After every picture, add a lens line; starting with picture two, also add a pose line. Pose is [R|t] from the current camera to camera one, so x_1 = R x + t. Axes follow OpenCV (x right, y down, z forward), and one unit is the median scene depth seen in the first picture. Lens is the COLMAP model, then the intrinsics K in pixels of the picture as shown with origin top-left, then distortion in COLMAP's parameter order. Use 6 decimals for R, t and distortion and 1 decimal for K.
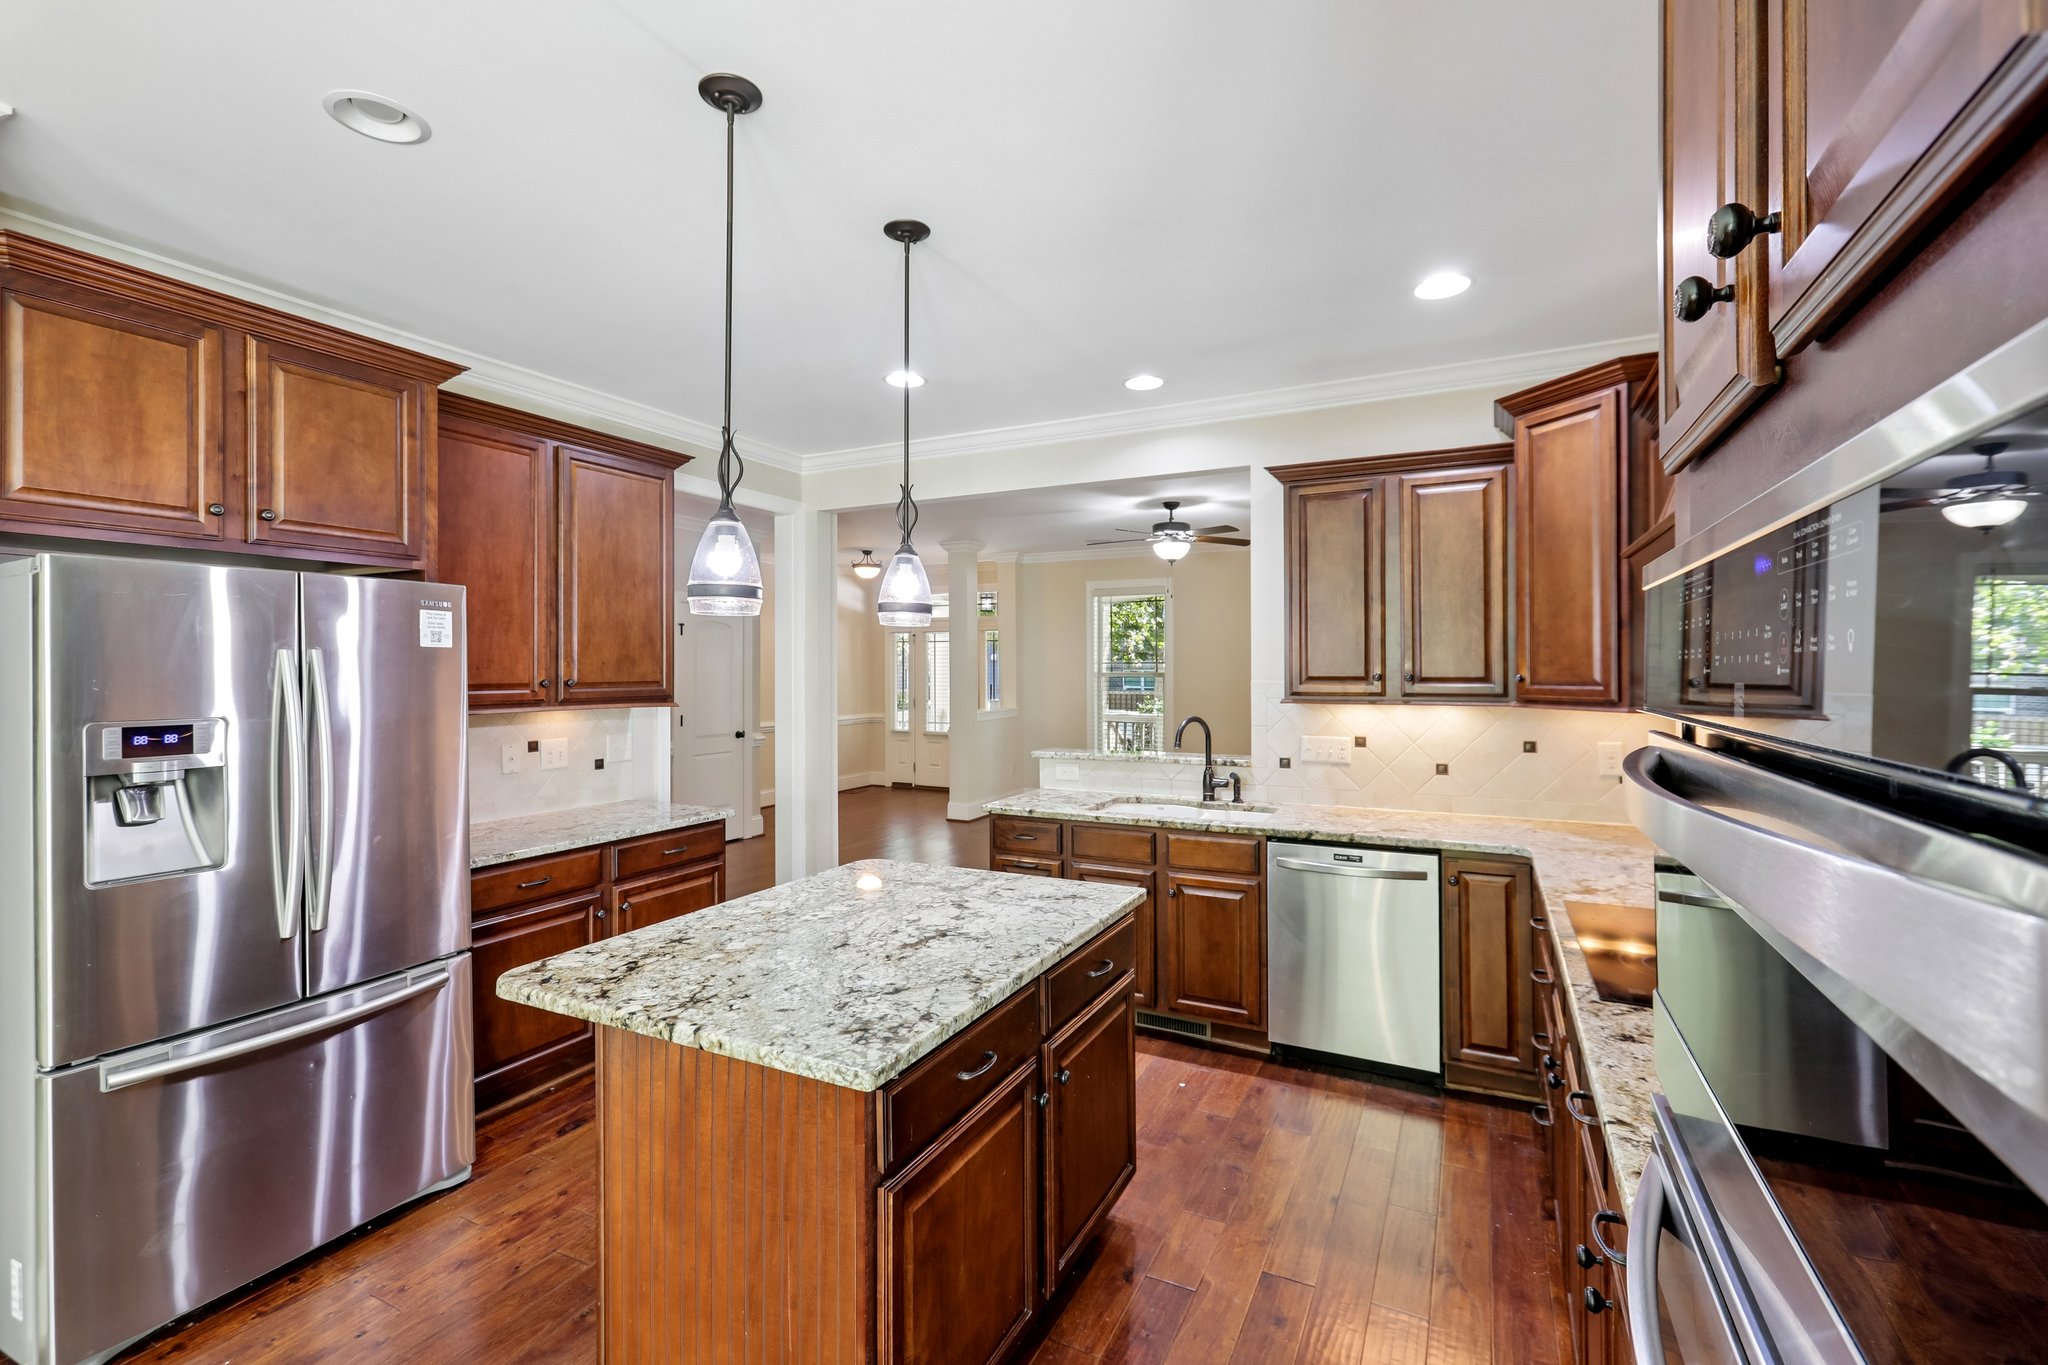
lens RADIAL K [[907.4, 0, 1016.6], [0, 907.4, 667.0], [0, 0, 1]] dist [0.003437, 0.001037]
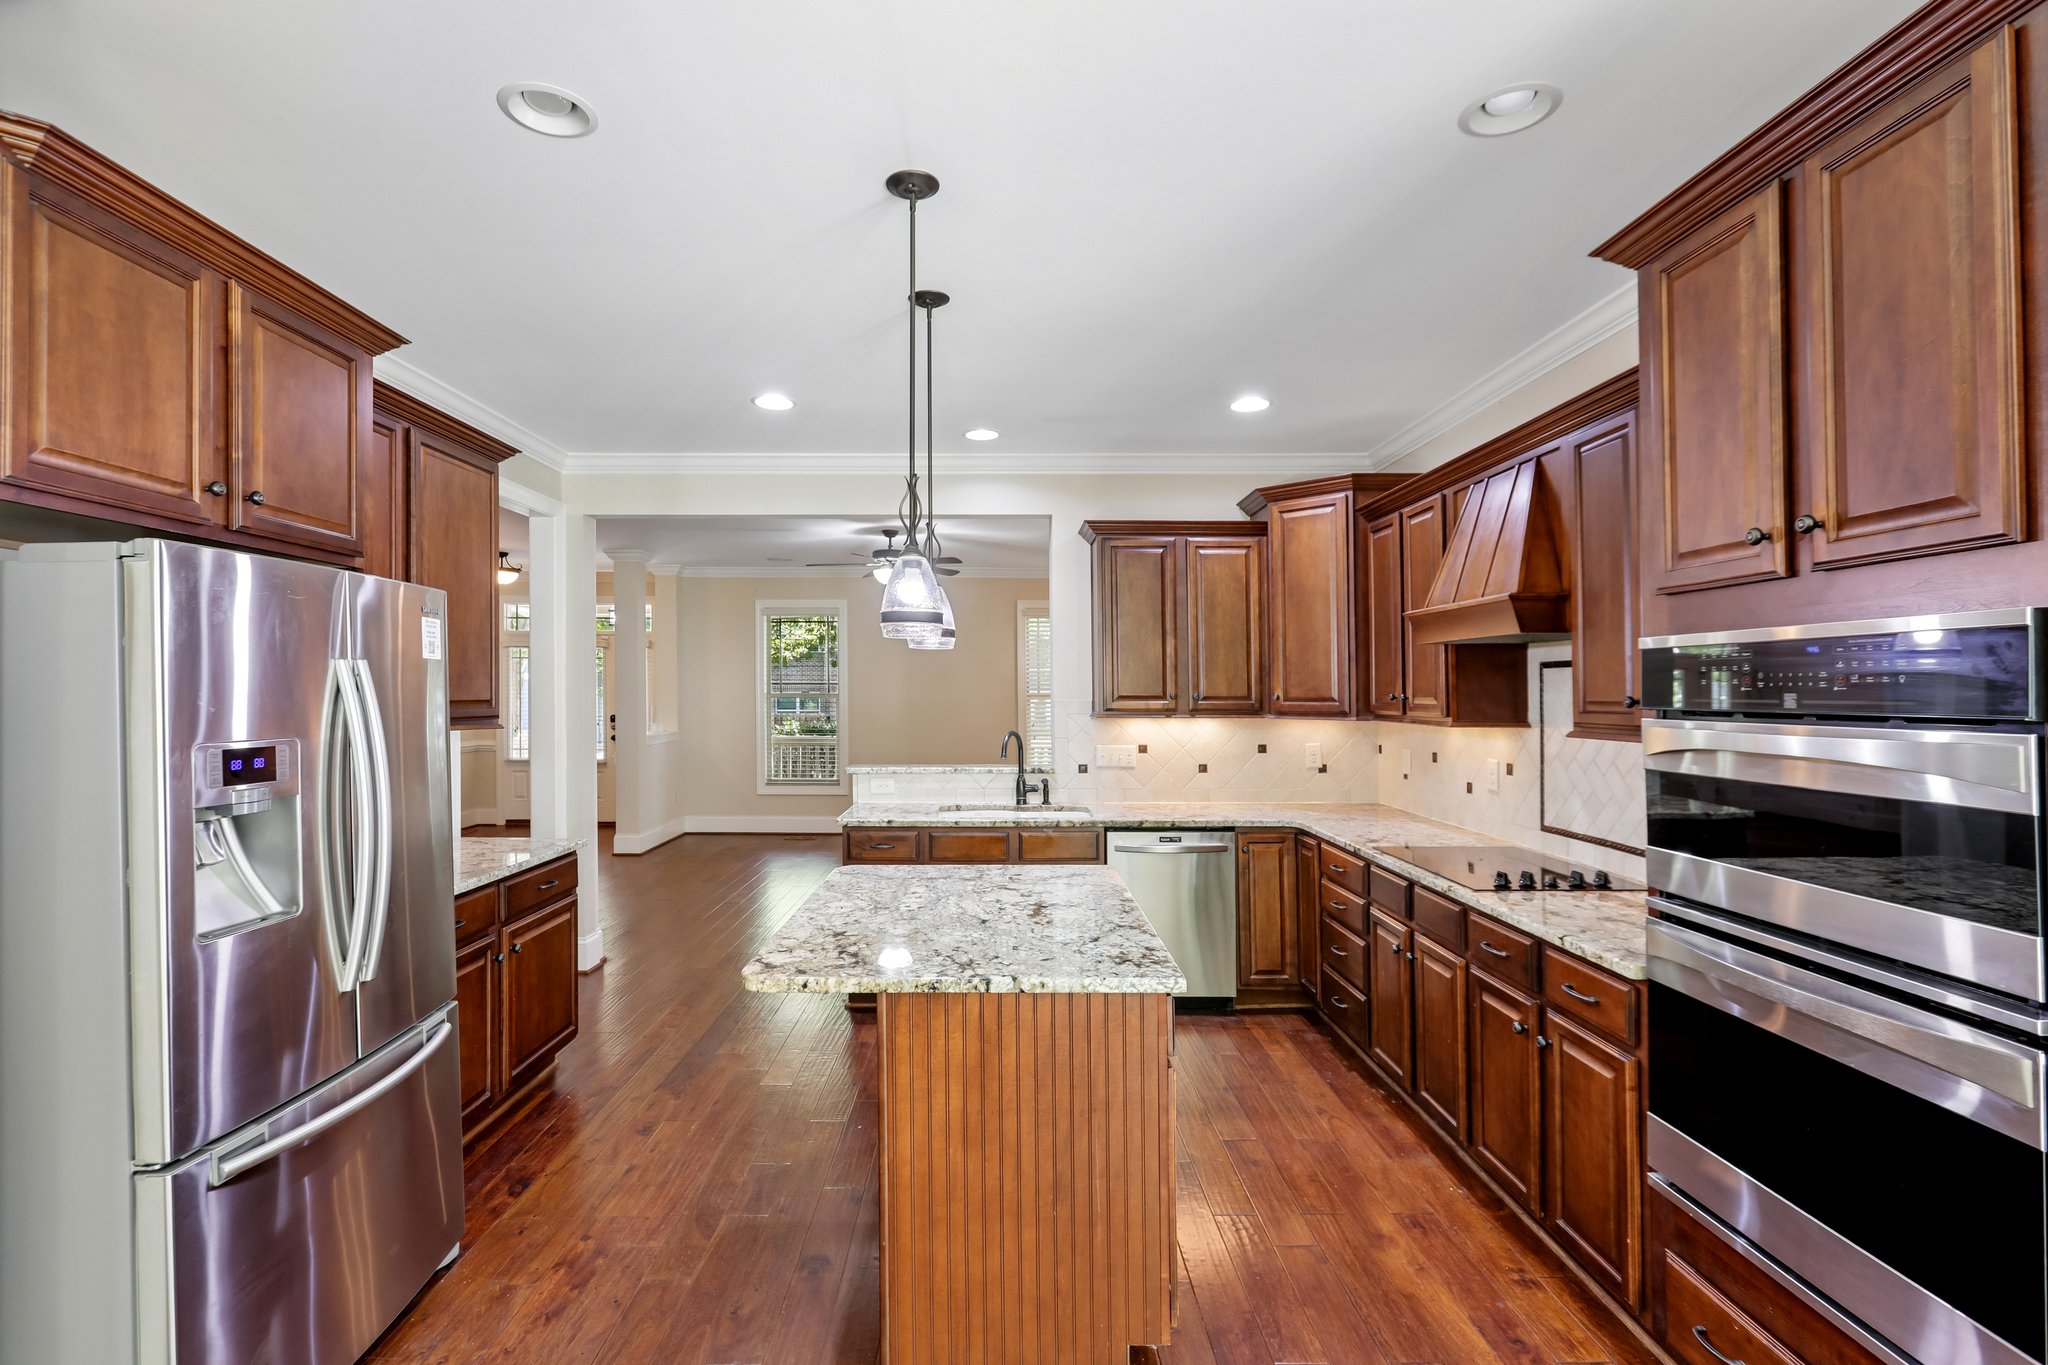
lens RADIAL K [[948.7, 0, 1004.2], [0, 948.7, 673.7], [0, 0, 1]] dist [-0.005786, 0.002392]
pose [[0.887297, 0.012379, 0.461033, -0.475383], [-0.004711, 0.999831, -0.017780, 0.005447], [-0.461175, 0.013605, 0.887205, -0.067366]]
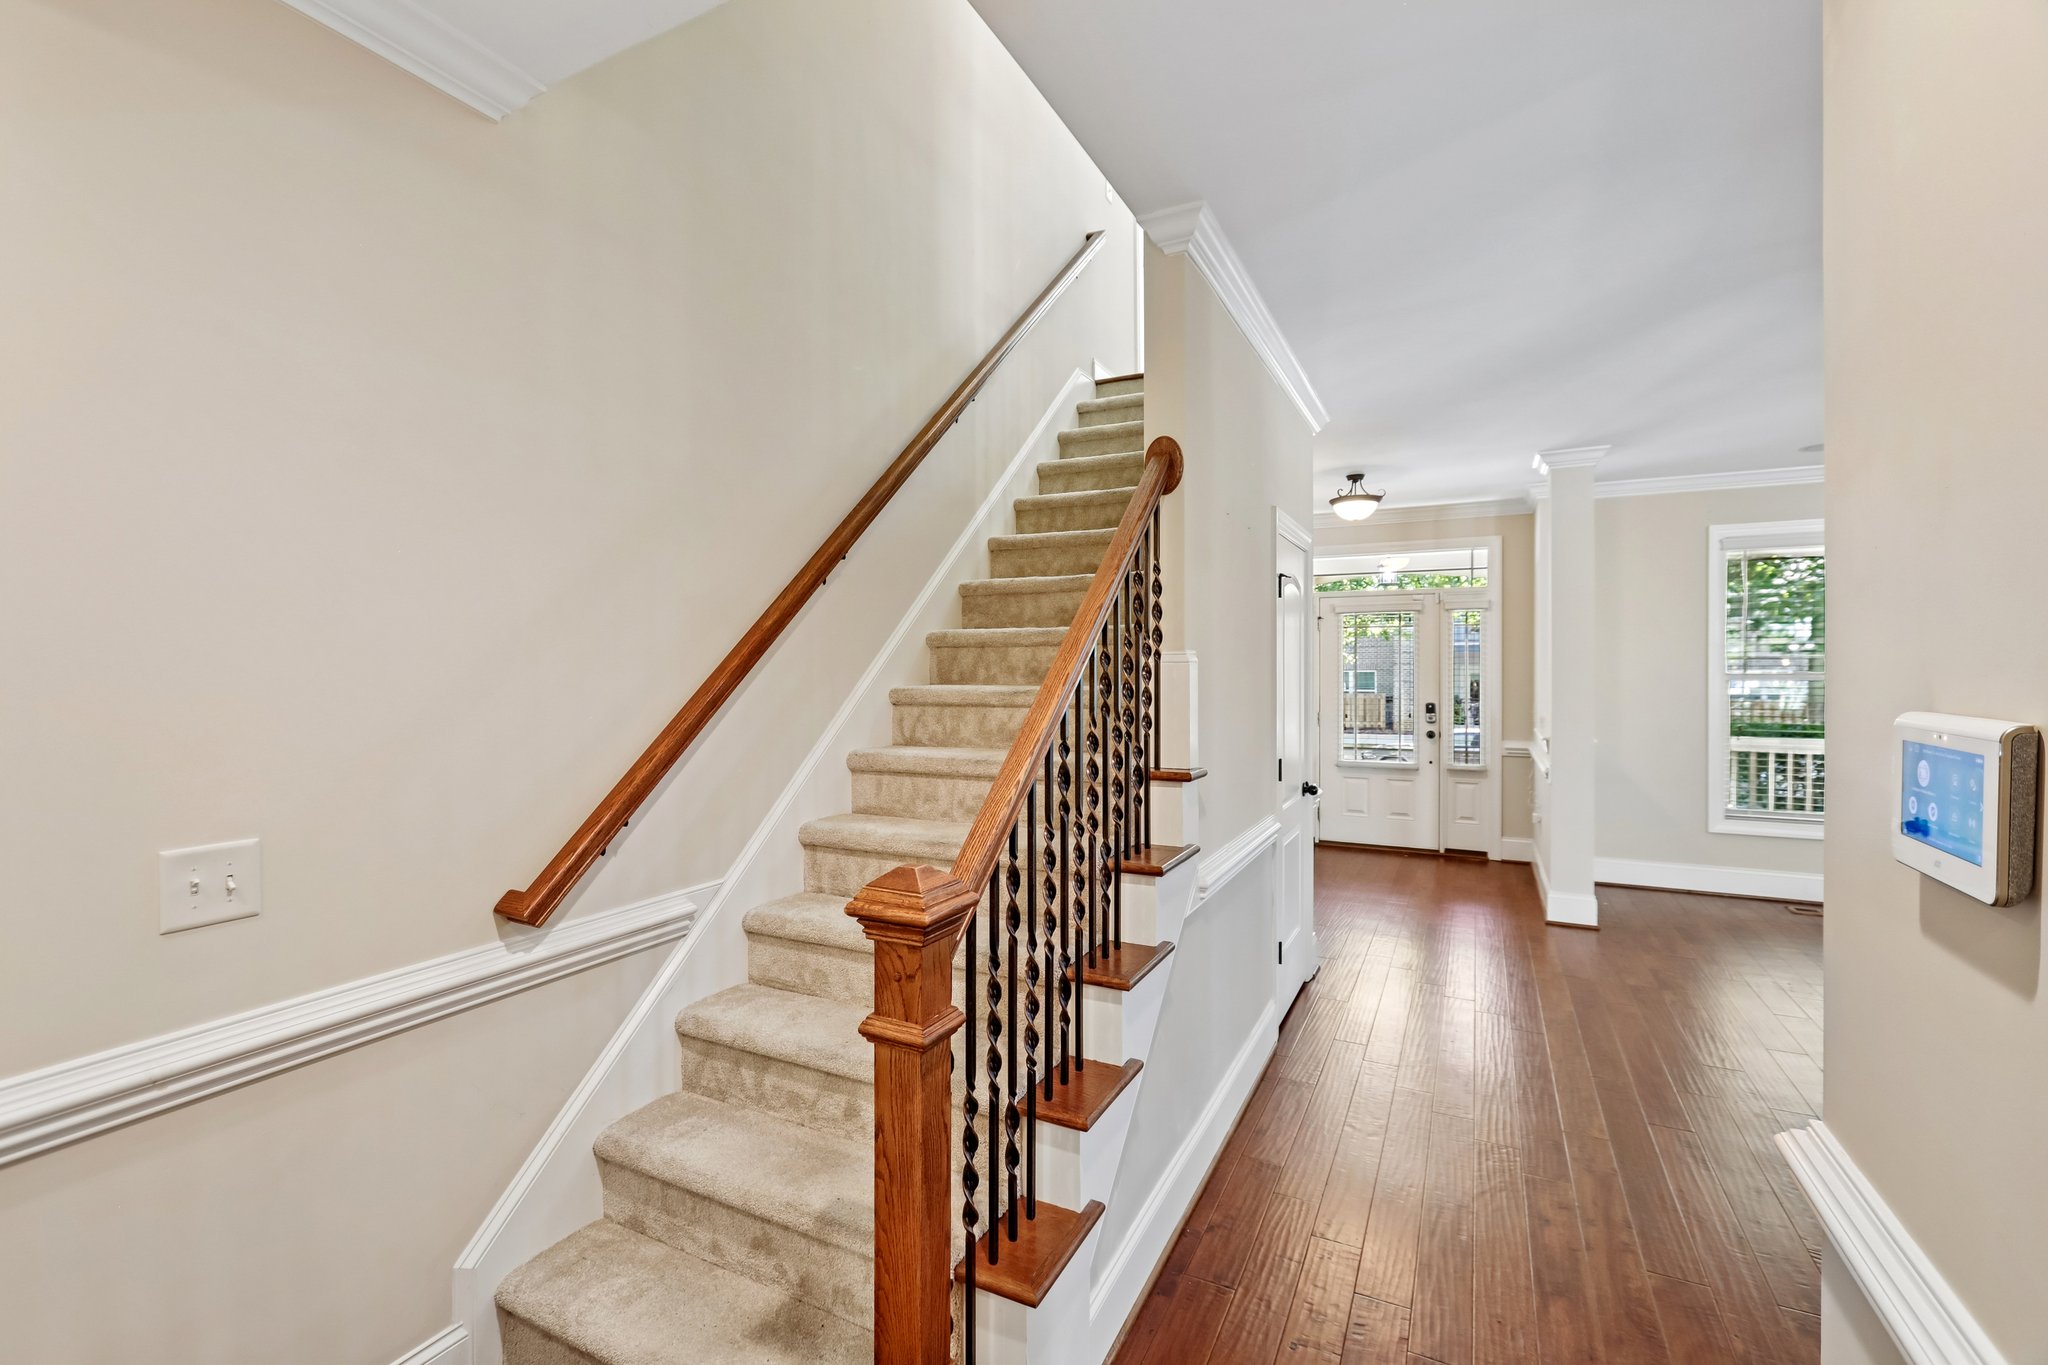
lens RADIAL K [[907.4, 0, 1019.9], [0, 907.4, 680.6], [0, 0, 1]] dist [0.003437, 0.001037]
pose [[0.999994, 0.003442, -0.000382, -1.199304], [-0.003437, 0.999919, 0.012288, 0.014330], [0.000424, -0.012286, 0.999924, 1.182529]]
